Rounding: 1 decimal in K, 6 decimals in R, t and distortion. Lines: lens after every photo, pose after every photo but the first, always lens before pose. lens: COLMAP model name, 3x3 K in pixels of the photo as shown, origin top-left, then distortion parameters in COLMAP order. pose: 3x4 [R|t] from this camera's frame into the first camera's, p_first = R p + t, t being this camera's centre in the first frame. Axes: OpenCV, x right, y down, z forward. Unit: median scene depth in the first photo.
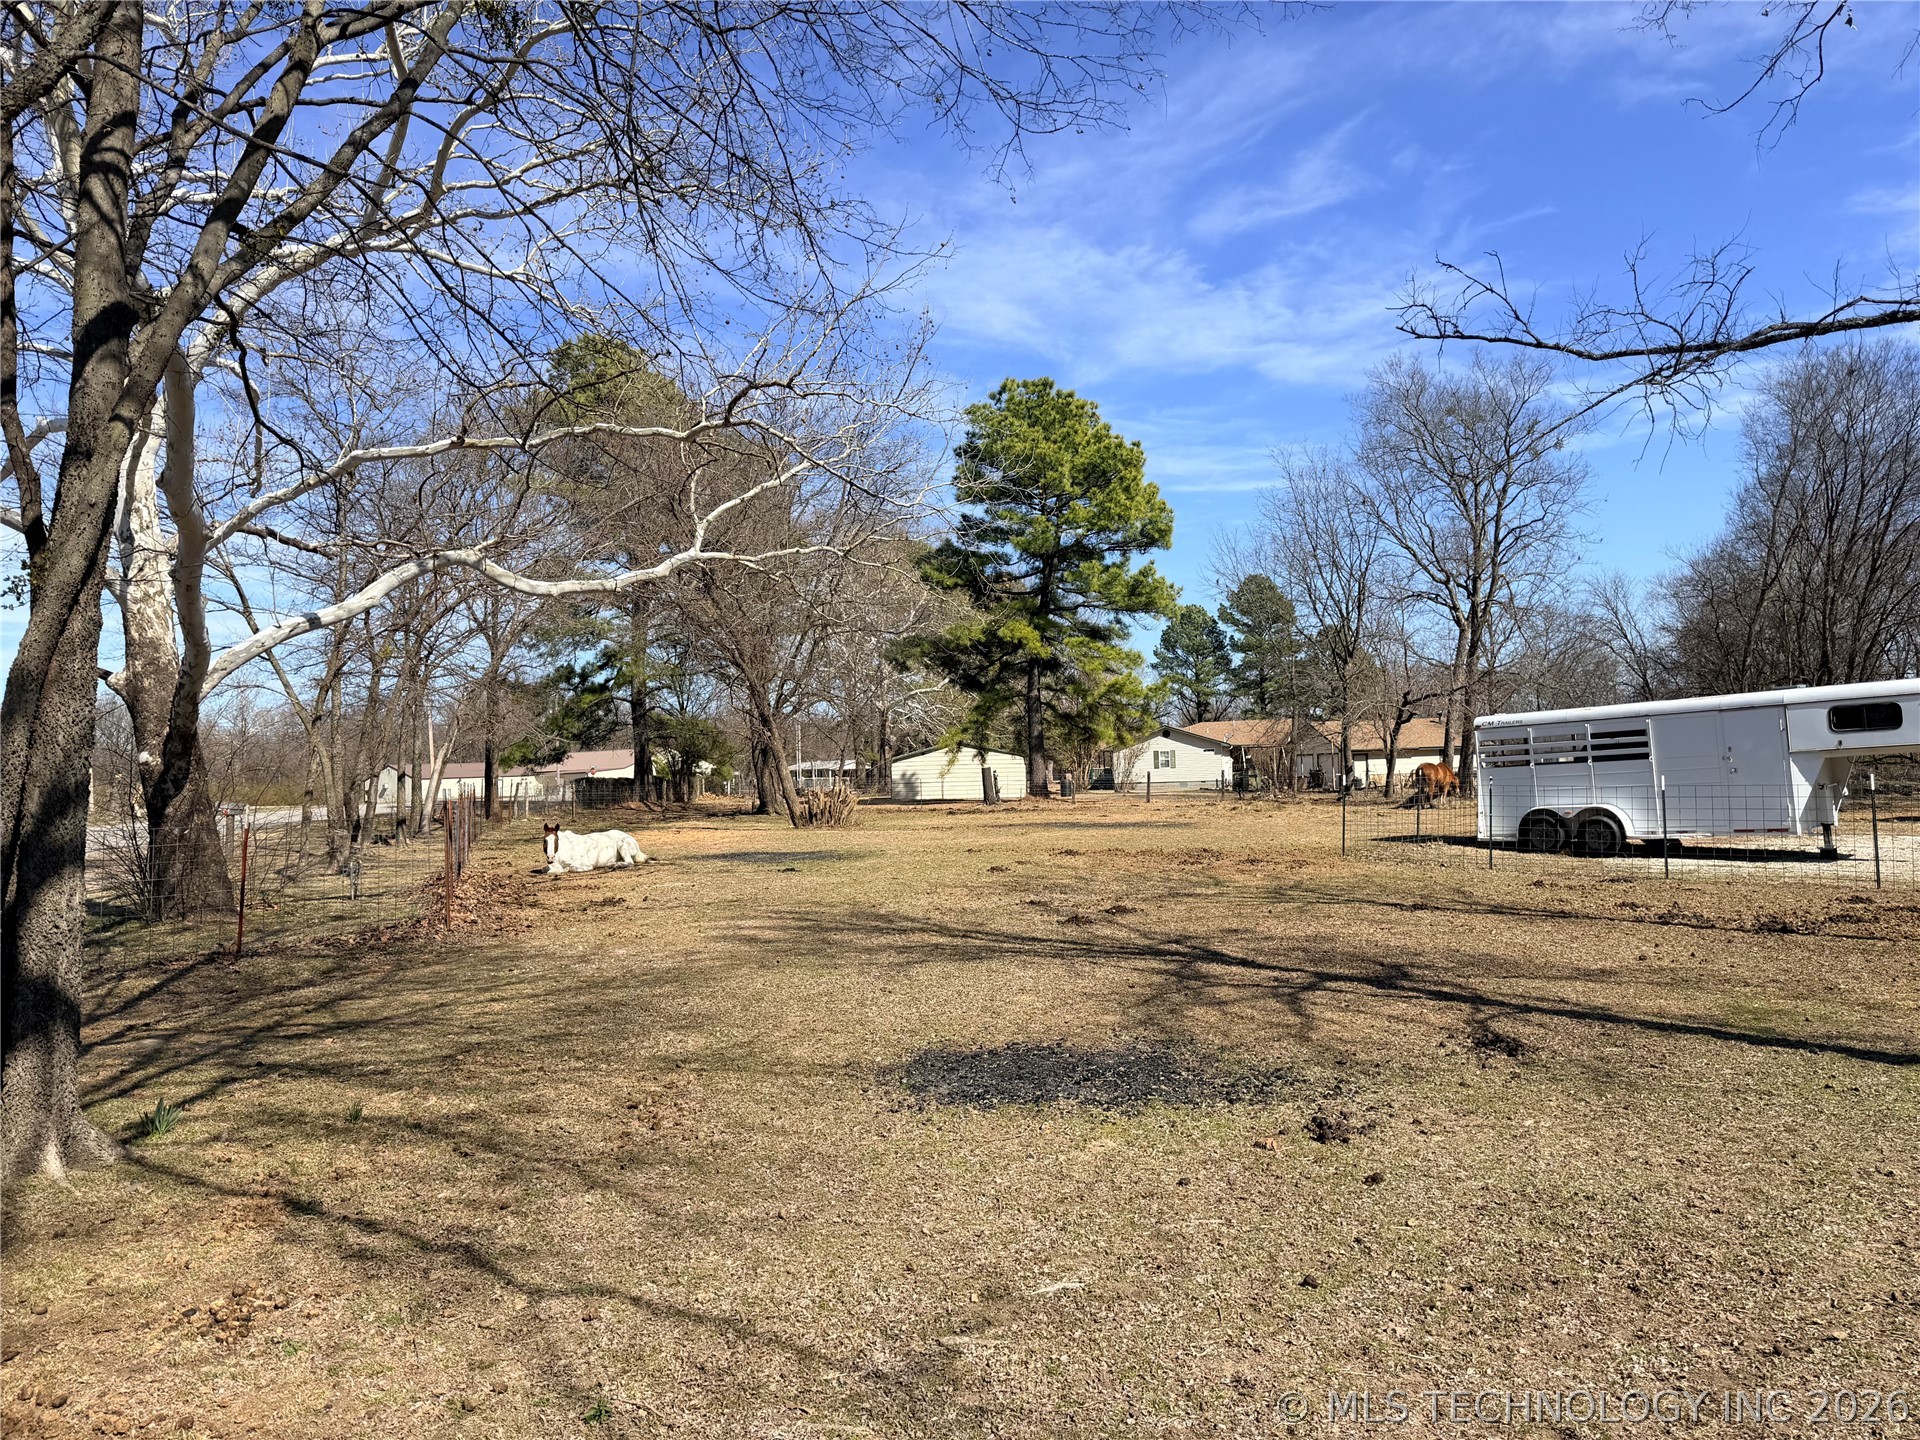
lens RADIAL K [[1344.6, 0, 962.1], [0, 1344.6, 726.8], [0, 0, 1]] dist [0.199719, -0.350600]
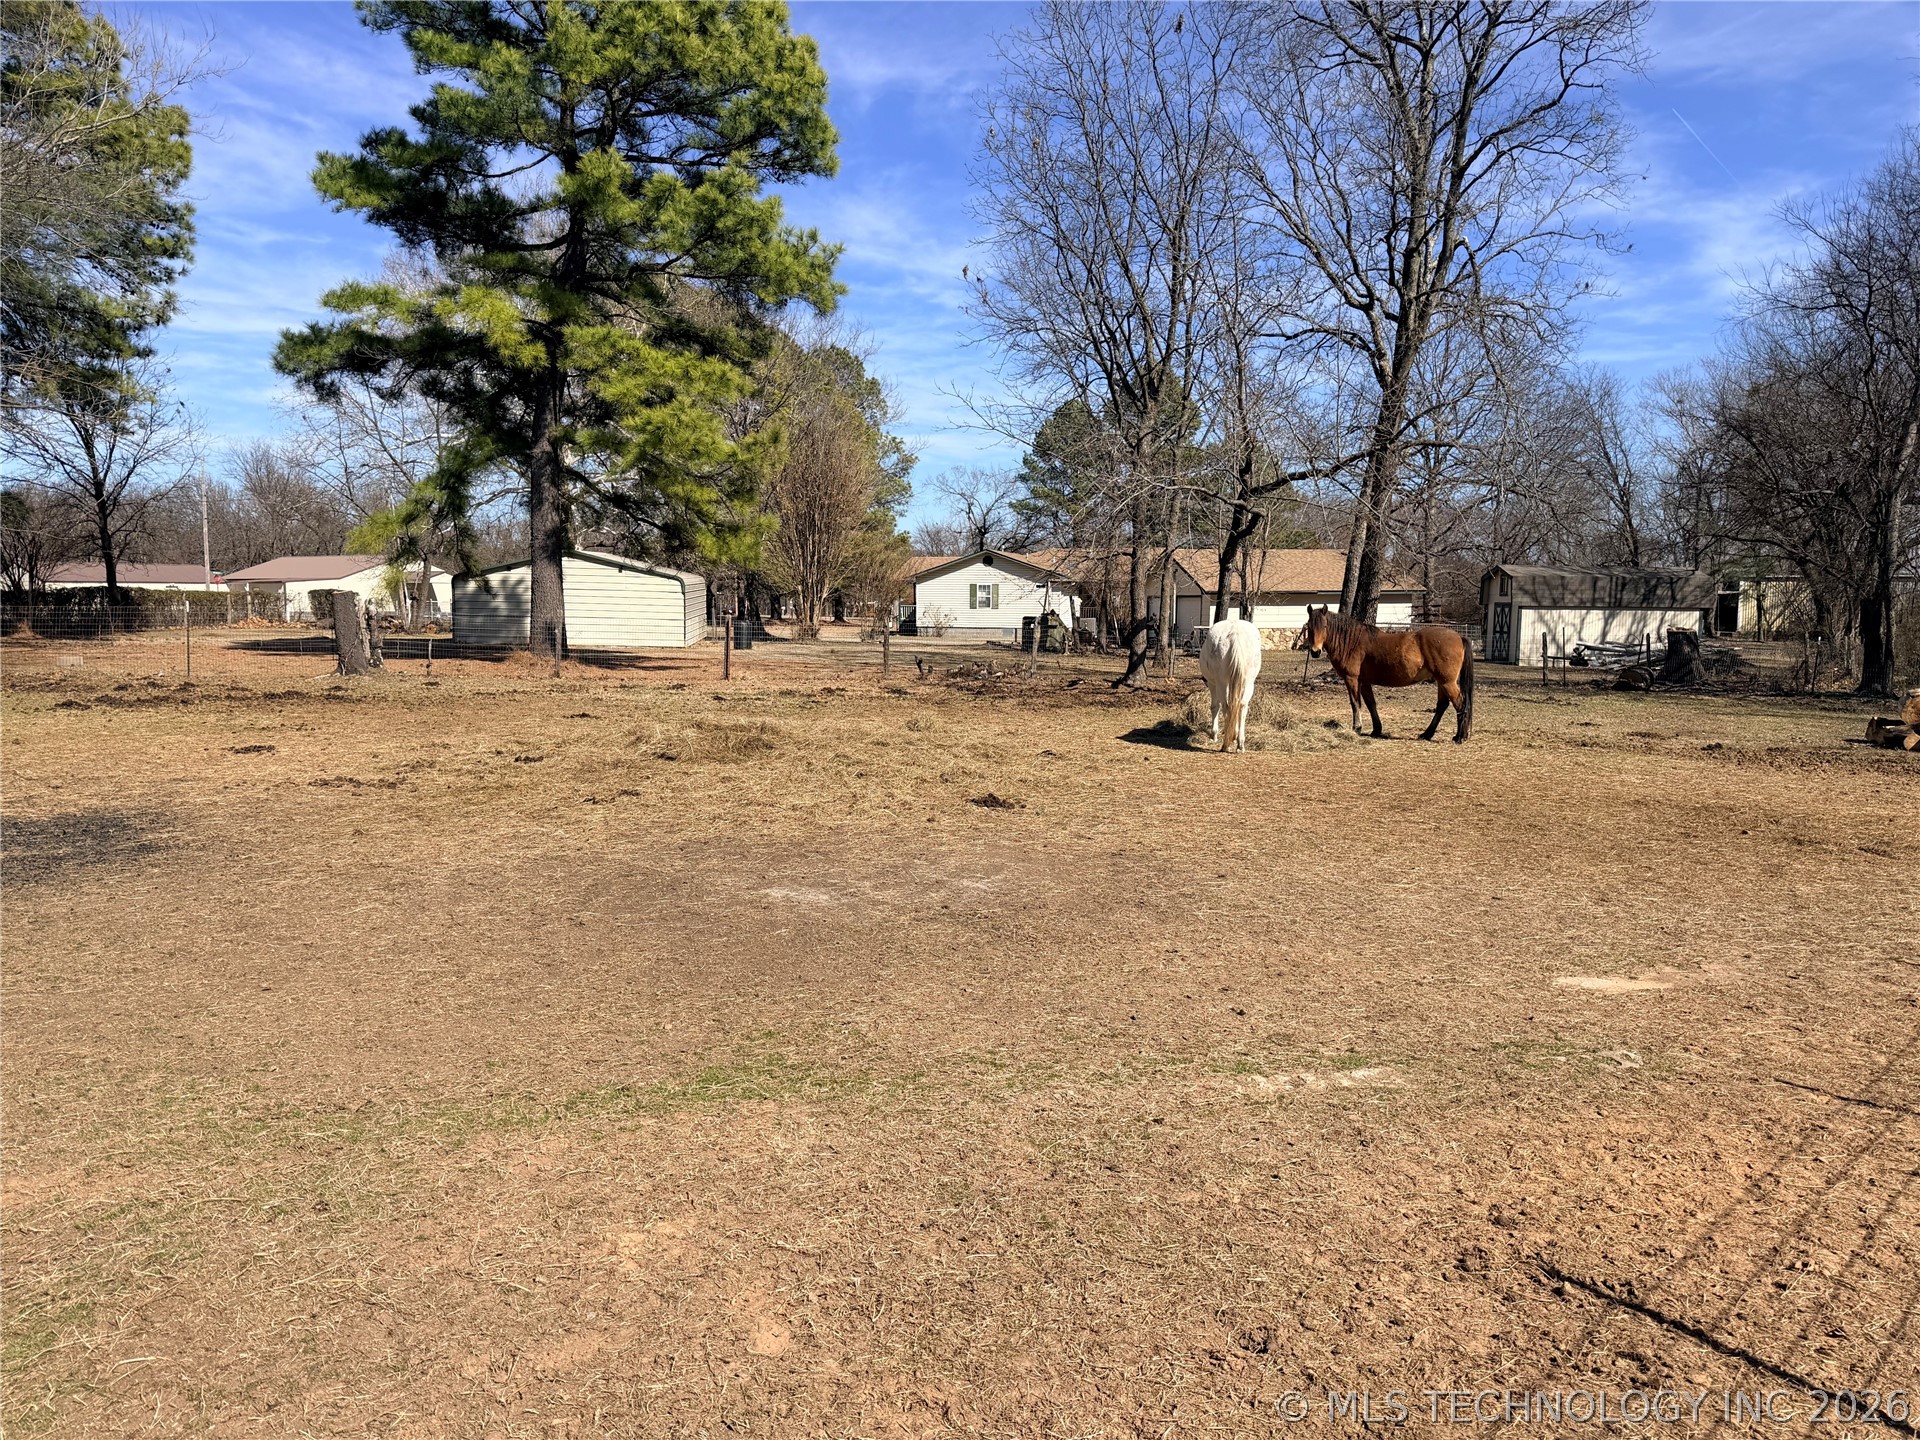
lens RADIAL K [[1330.9, 0, 957.7], [0, 1330.9, 737.0], [0, 0, 1]] dist [0.093557, -0.085935]
pose [[0.998683, 0.037744, 0.034751, 0.113860], [-0.042020, 0.990370, 0.131915, 0.005188], [-0.029438, -0.133202, 0.990652, 0.282277]]
